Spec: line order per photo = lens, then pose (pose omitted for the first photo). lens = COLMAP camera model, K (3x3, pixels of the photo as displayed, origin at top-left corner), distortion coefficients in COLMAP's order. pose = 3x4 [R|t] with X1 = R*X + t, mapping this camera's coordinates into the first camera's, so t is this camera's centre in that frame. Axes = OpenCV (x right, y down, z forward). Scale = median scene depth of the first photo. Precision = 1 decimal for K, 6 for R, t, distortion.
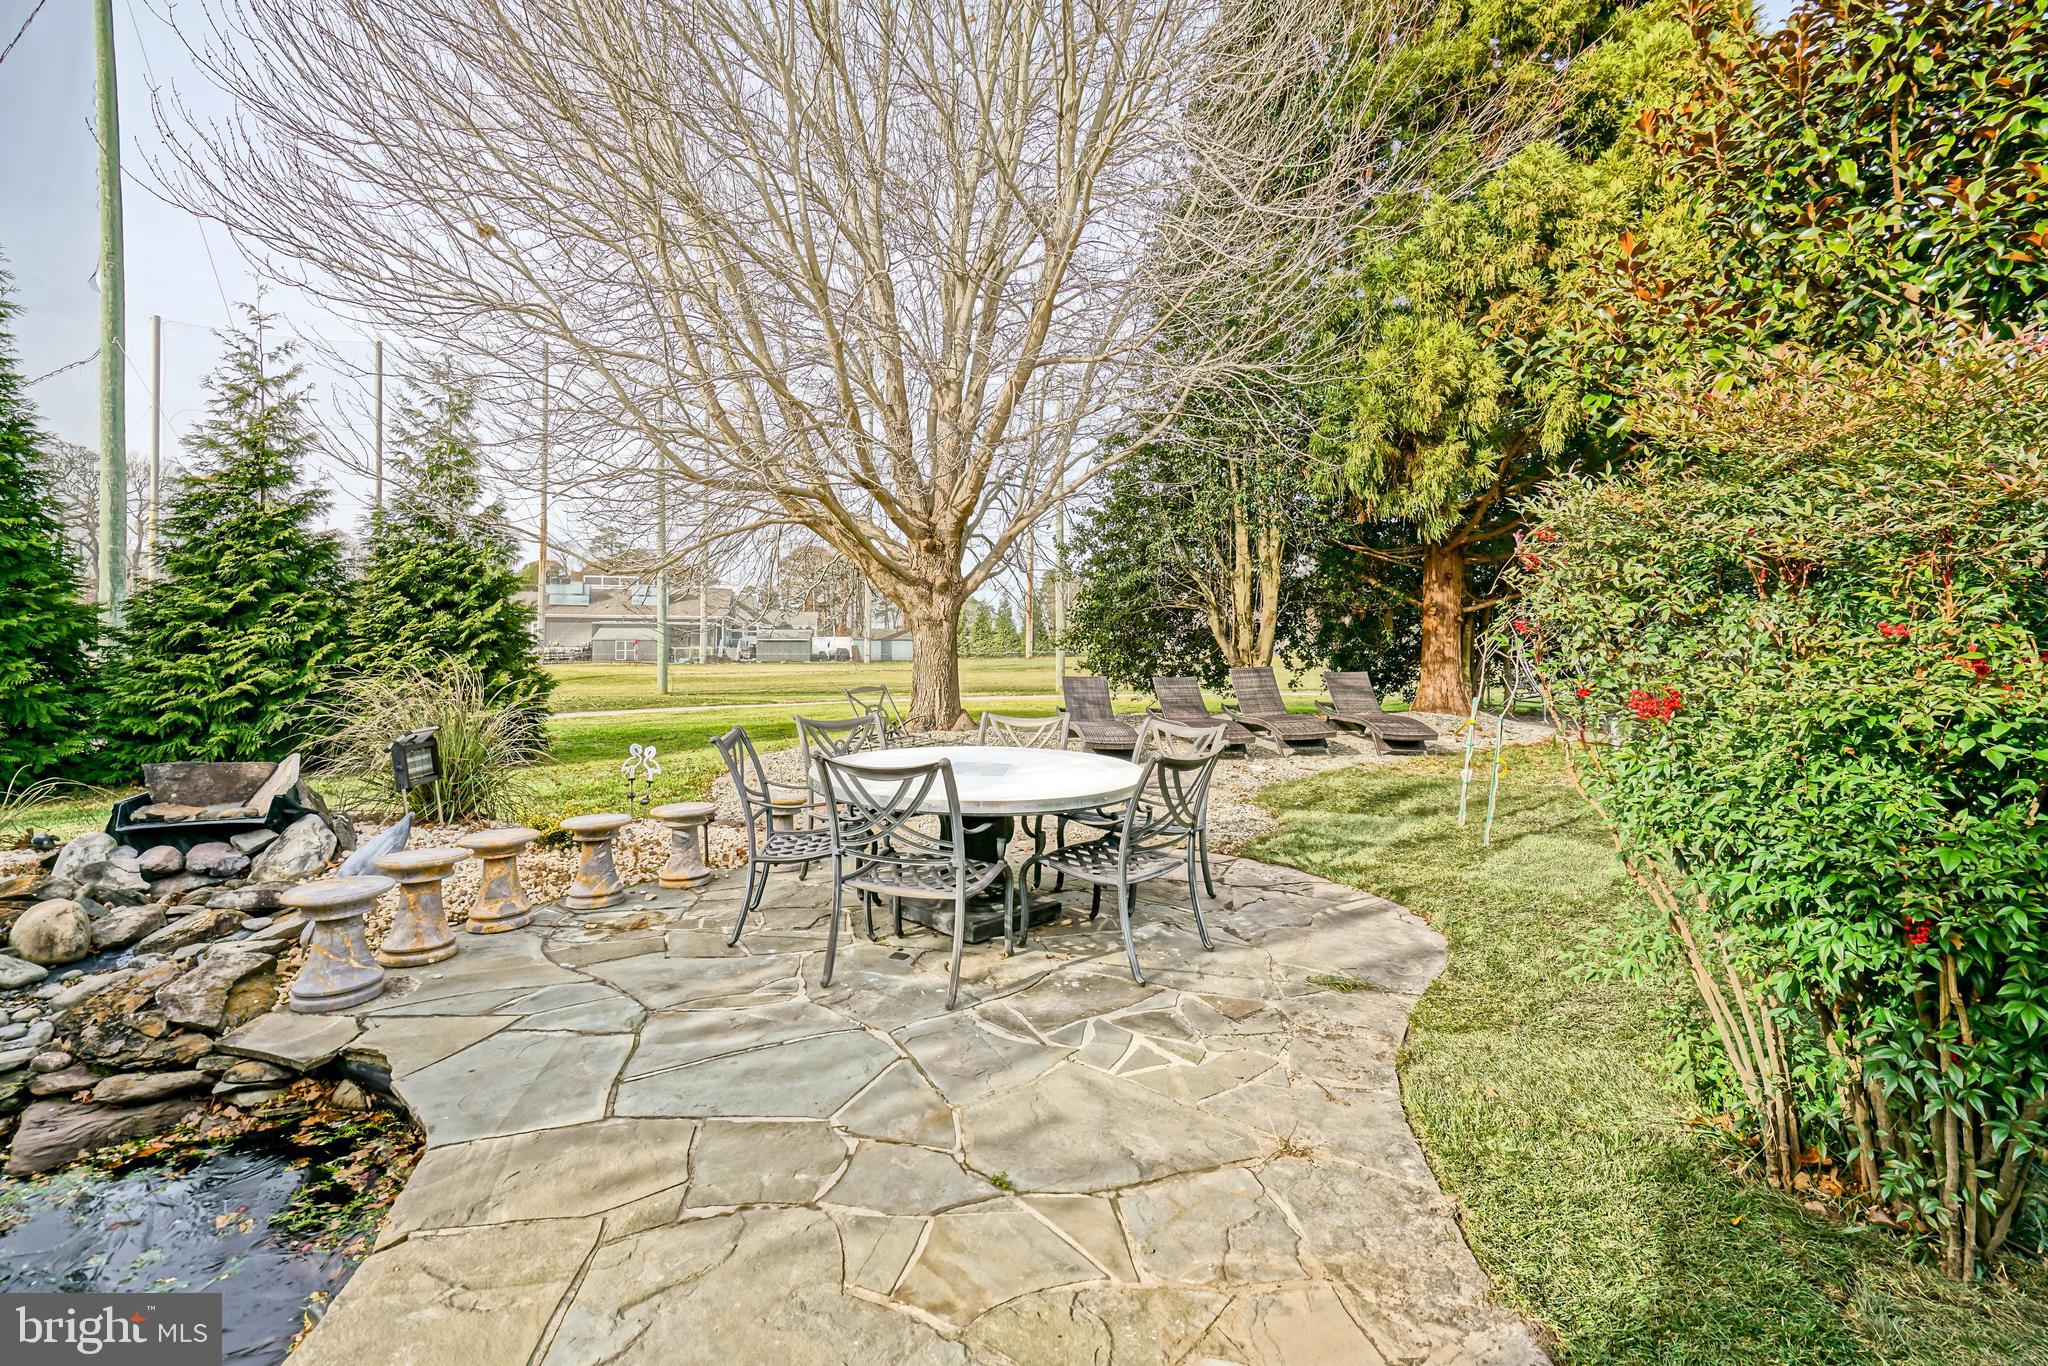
lens RADIAL K [[913.1, 0, 1022.8], [0, 913.1, 665.0], [0, 0, 1]] dist [0.030107, 0.000381]
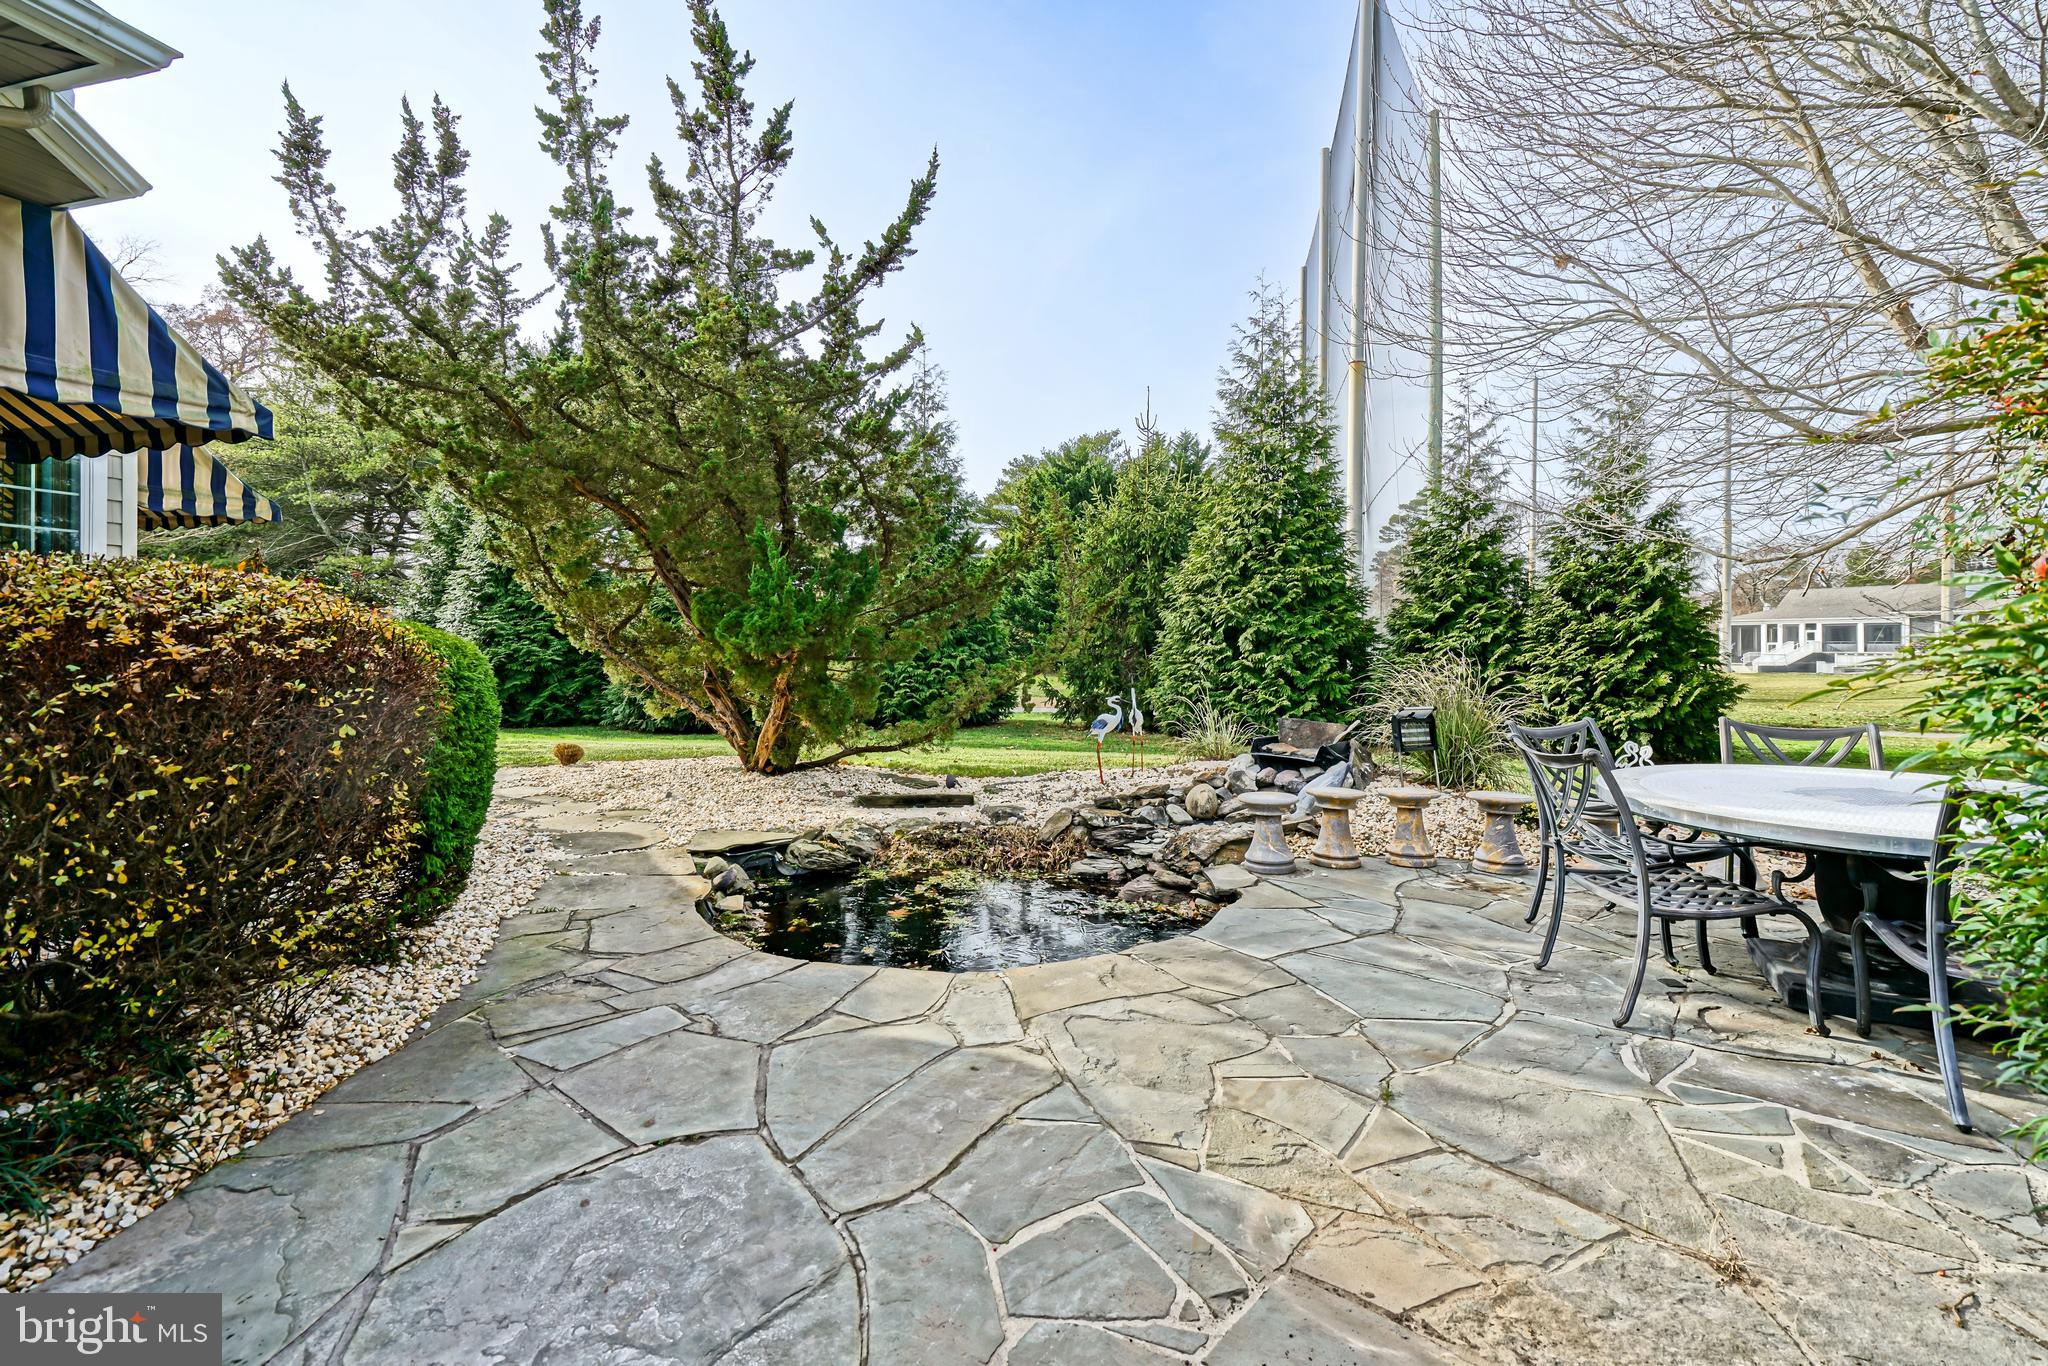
lens RADIAL K [[913.1, 0, 1021.9], [0, 913.1, 672.7], [0, 0, 1]] dist [0.030107, 0.000381]
pose [[0.321488, 0.022259, -0.946652, 0.173403], [-0.018741, 0.999677, 0.017141, 0.004368], [0.946728, 0.012231, 0.321801, 0.036565]]
